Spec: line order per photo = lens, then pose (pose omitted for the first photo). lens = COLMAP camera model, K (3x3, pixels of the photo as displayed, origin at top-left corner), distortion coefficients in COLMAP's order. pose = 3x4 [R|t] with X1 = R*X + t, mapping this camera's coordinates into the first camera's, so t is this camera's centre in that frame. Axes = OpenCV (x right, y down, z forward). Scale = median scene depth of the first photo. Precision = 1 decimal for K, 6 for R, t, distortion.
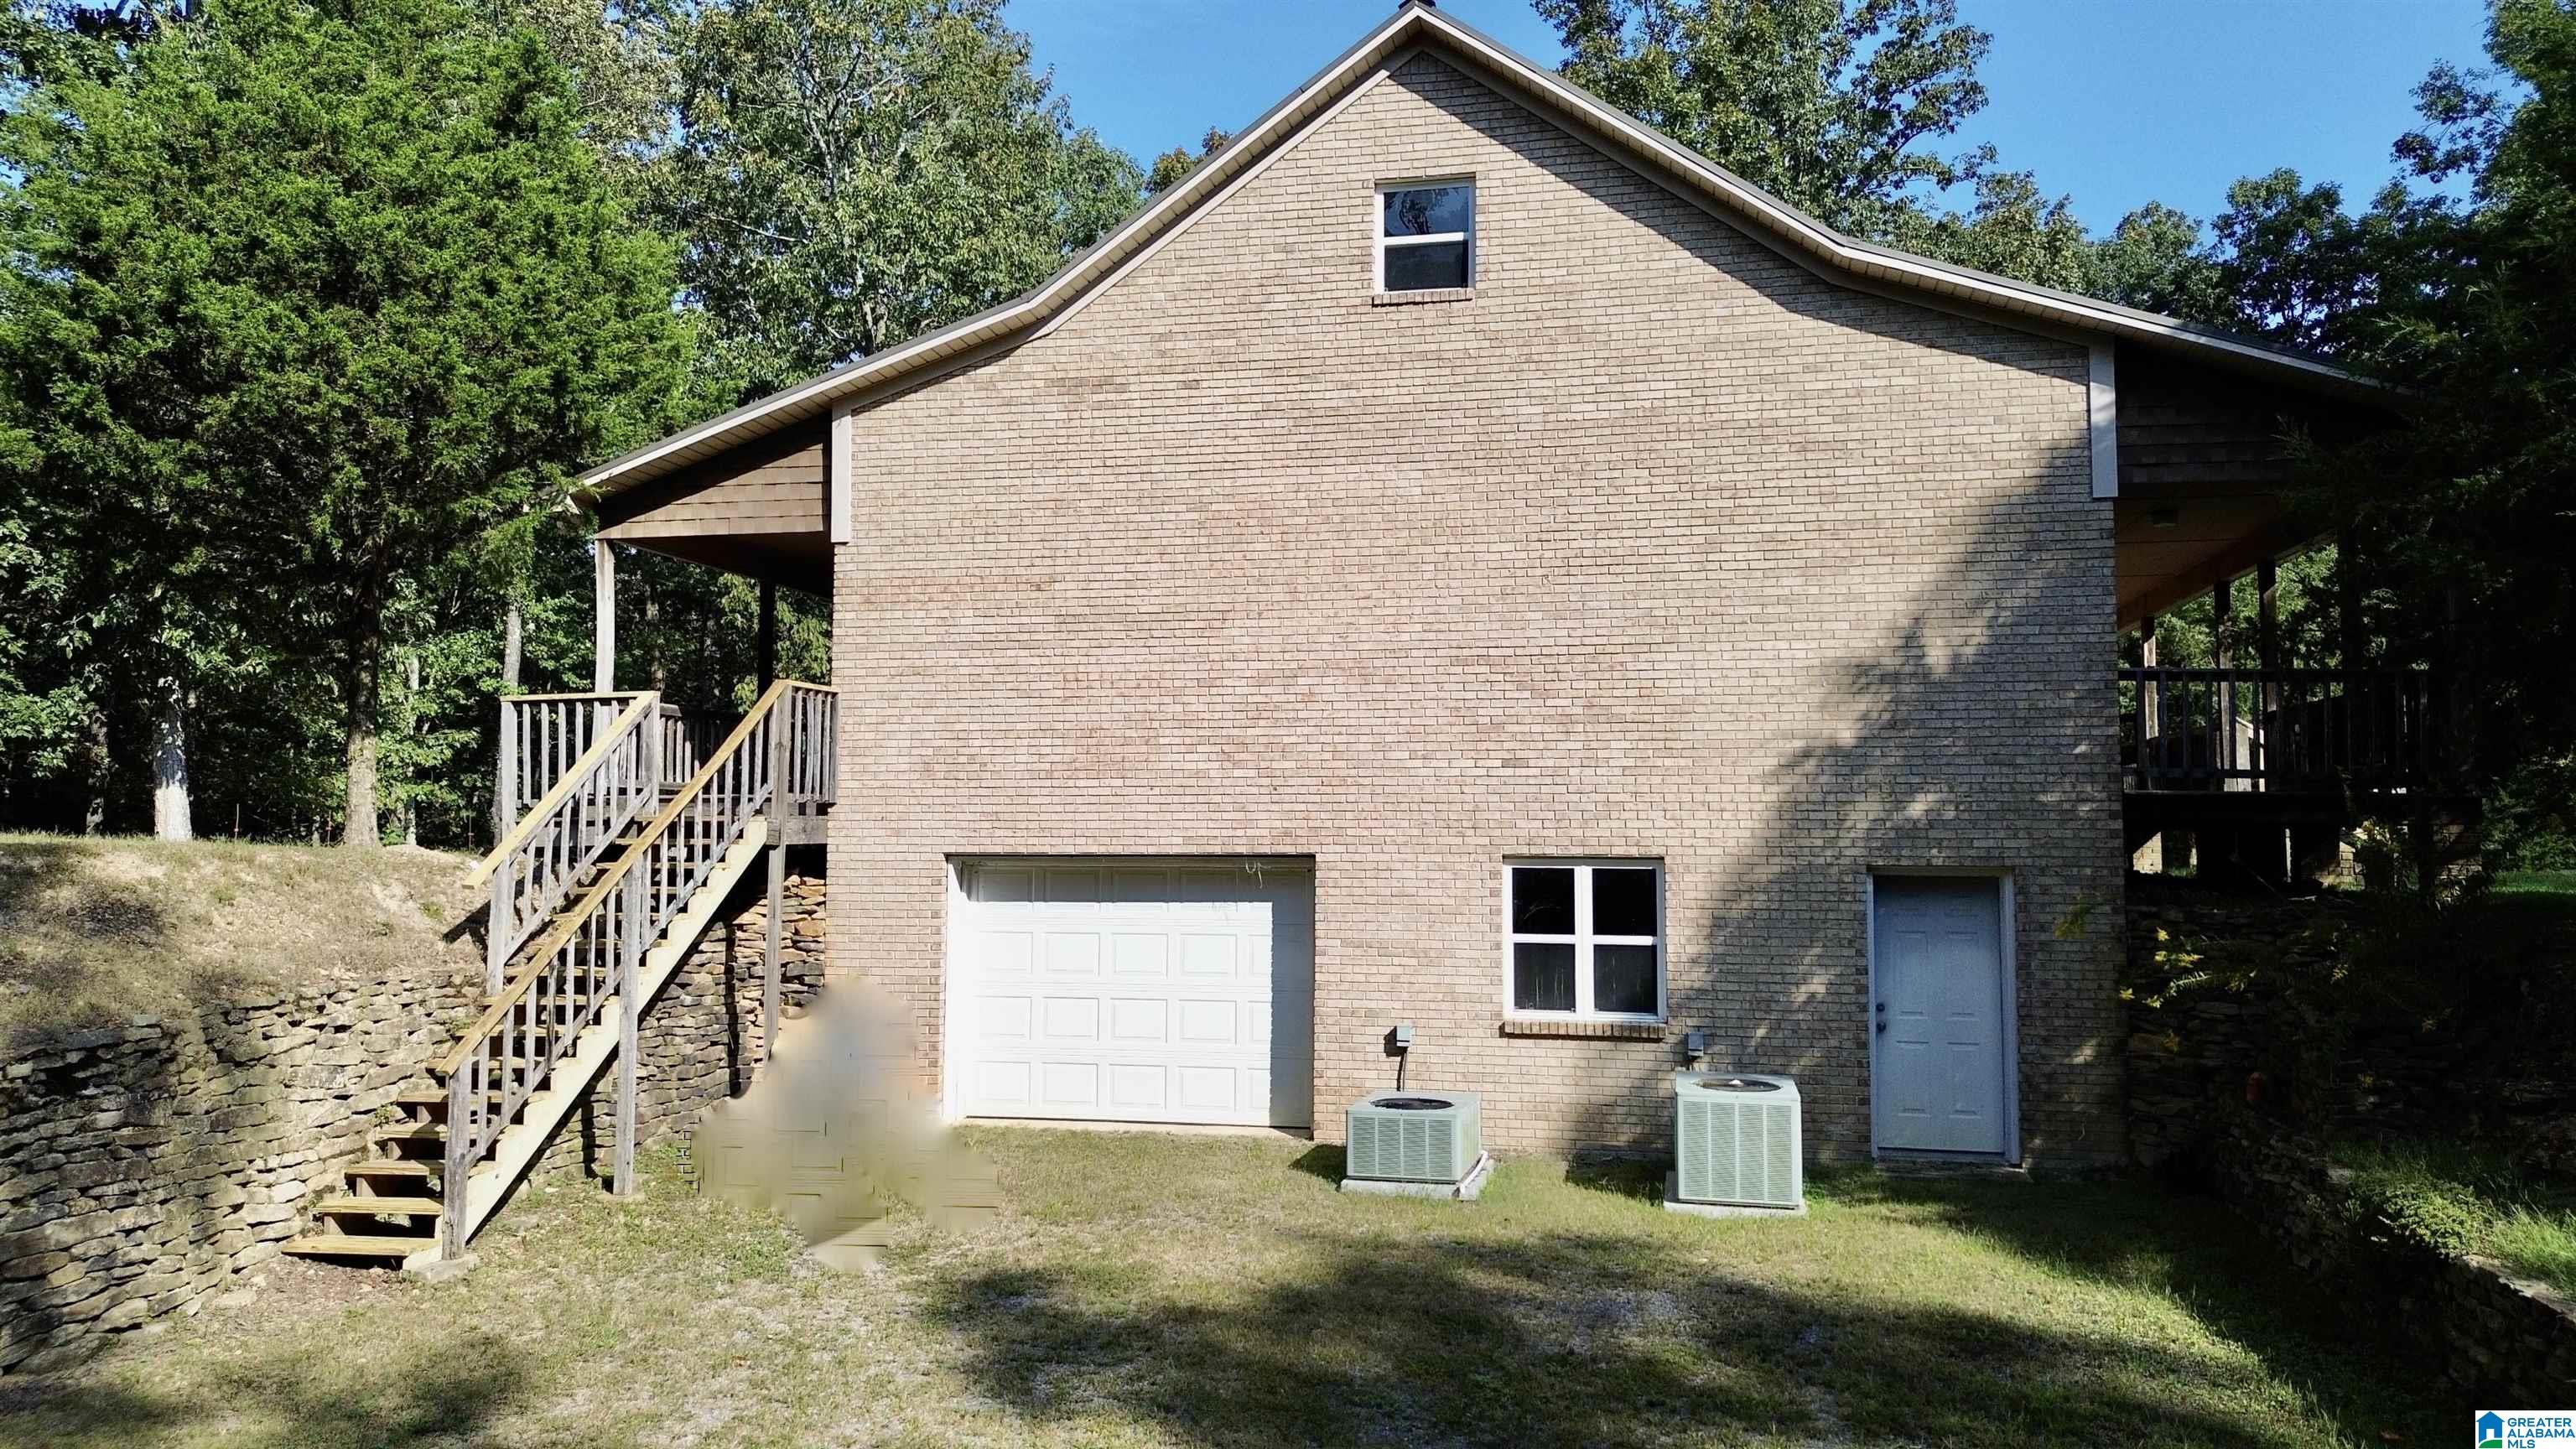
lens RADIAL K [[1818.9, 0, 1288.0], [0, 1818.9, 724.5], [0, 0, 1]] dist [0.088826, -0.094150]
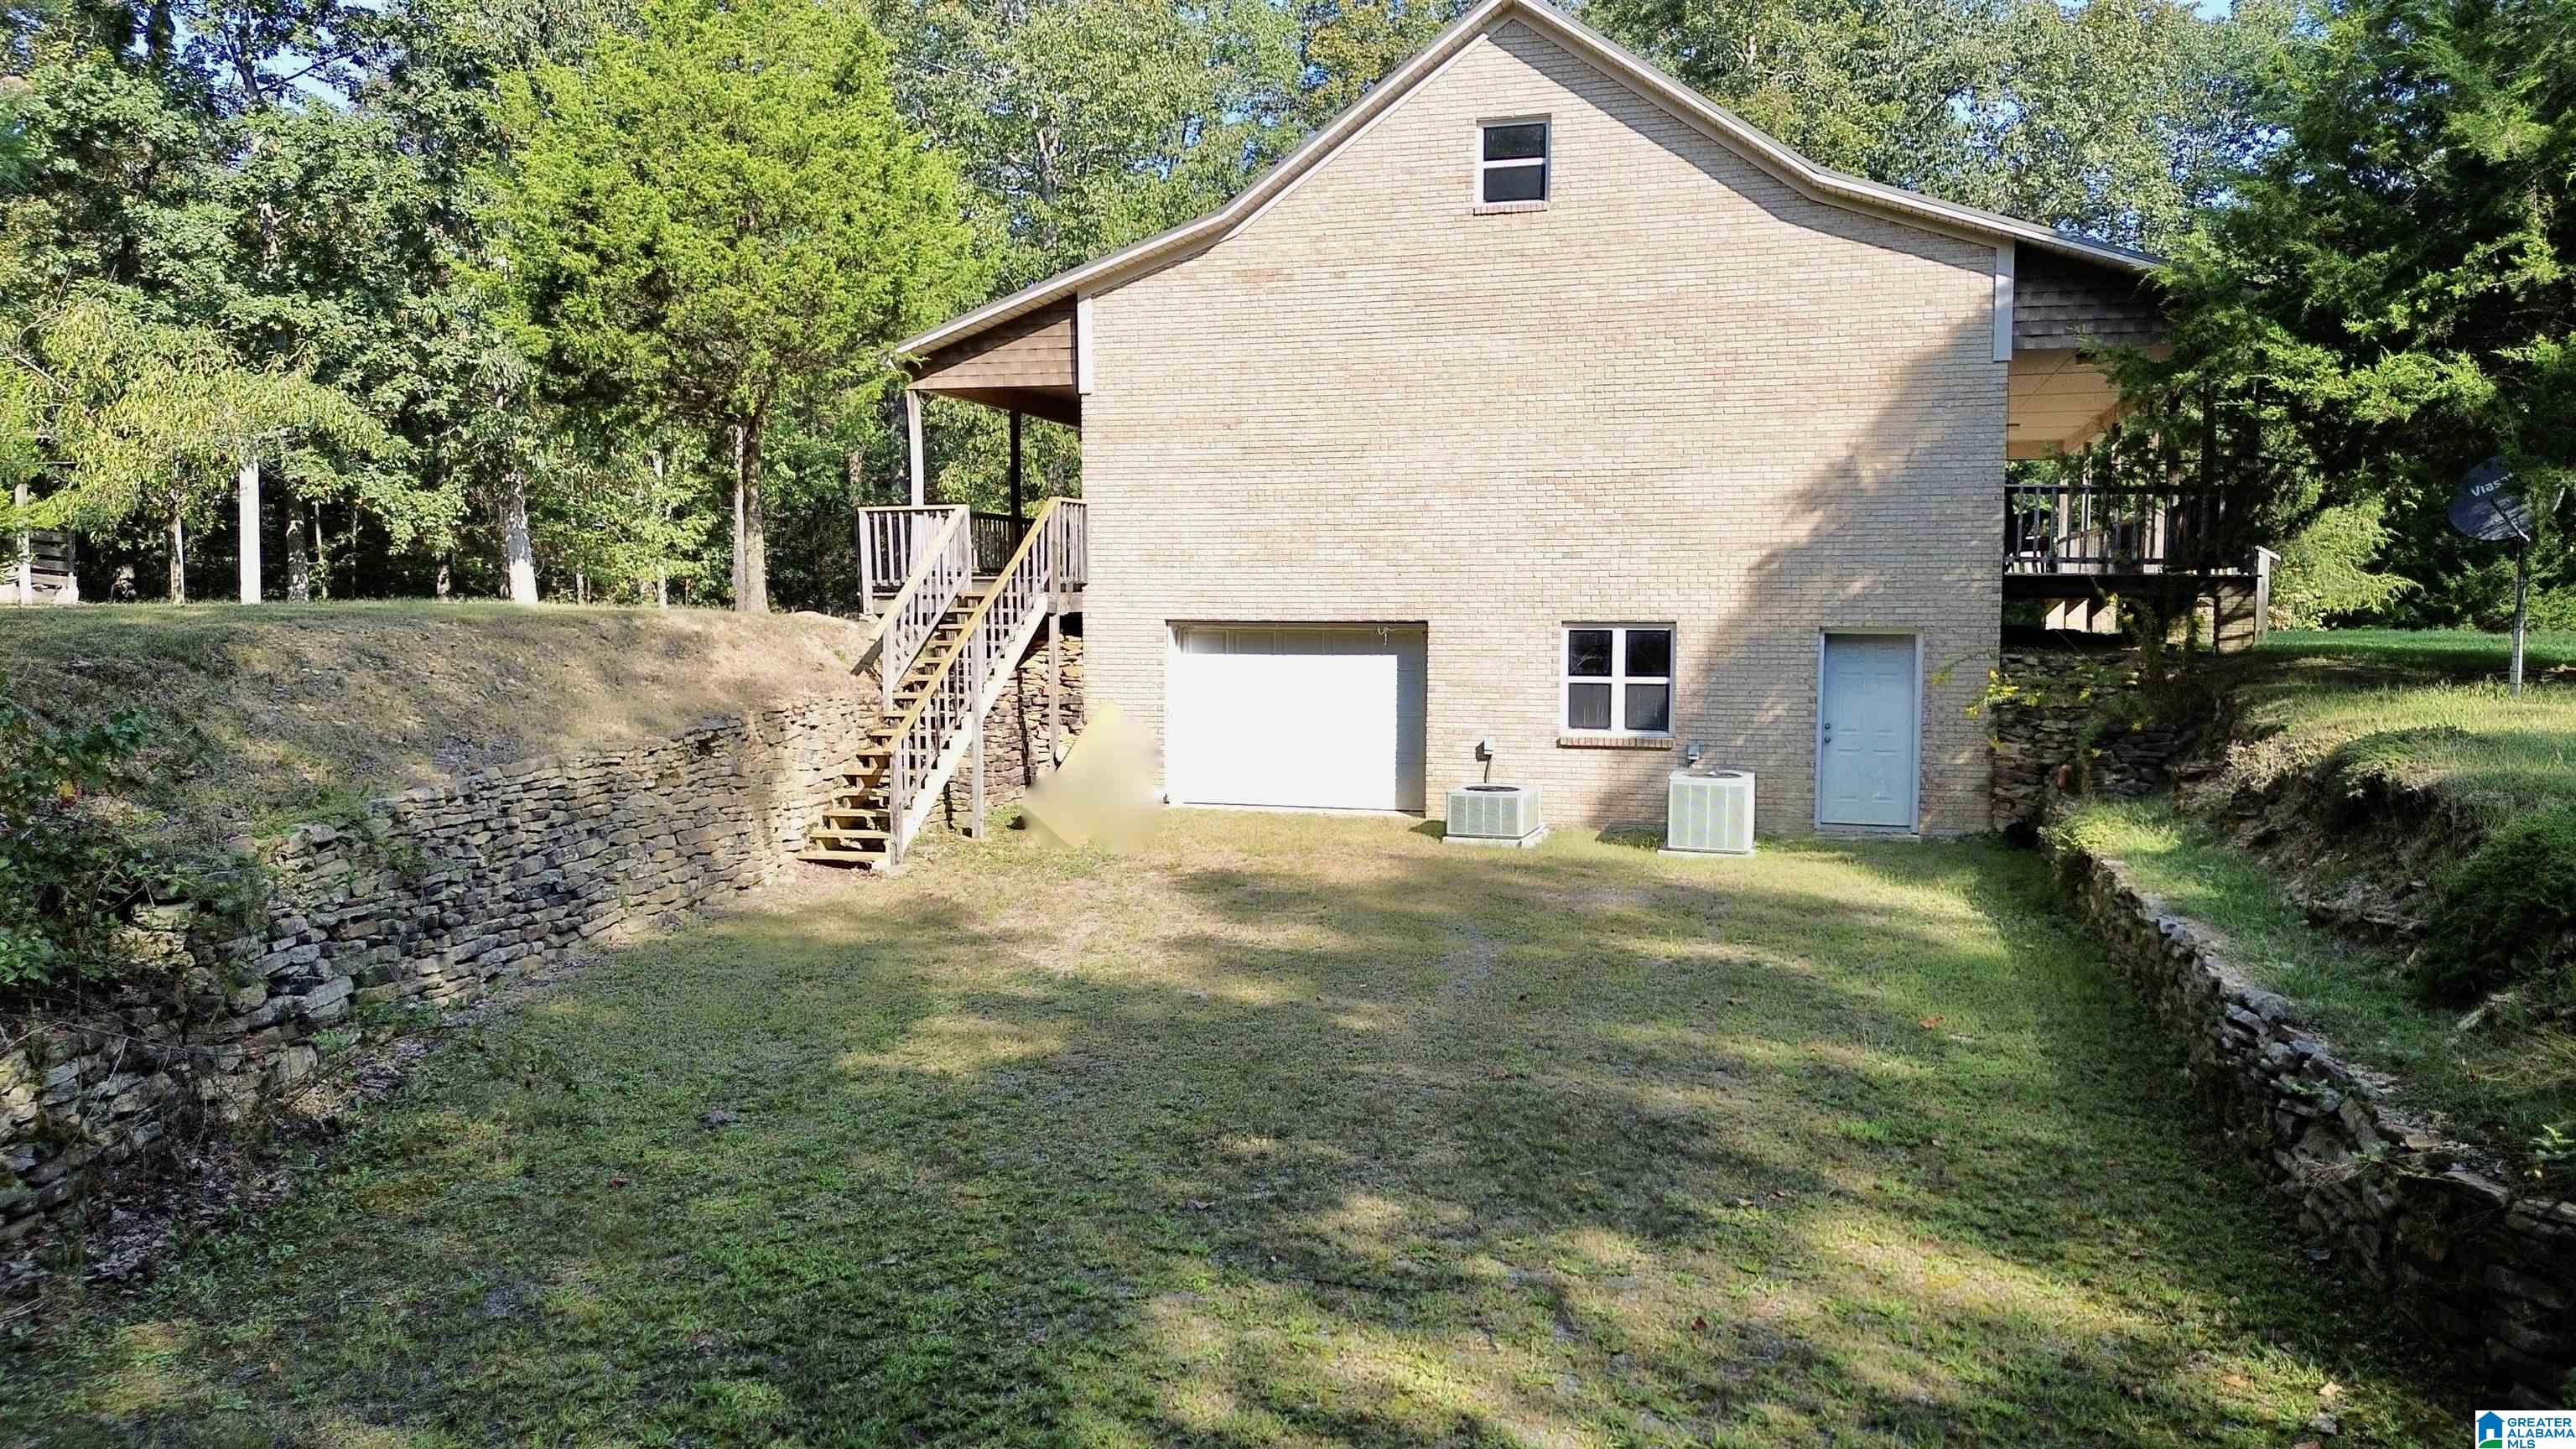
lens RADIAL K [[1818.9, 0, 1288.0], [0, 1818.9, 724.5], [0, 0, 1]] dist [0.088826, -0.094150]
pose [[0.997700, 0.004339, -0.067652, 0.002500], [0.004375, 0.991748, 0.128125, -0.030578], [0.067649, -0.128127, 0.989448, -0.422977]]
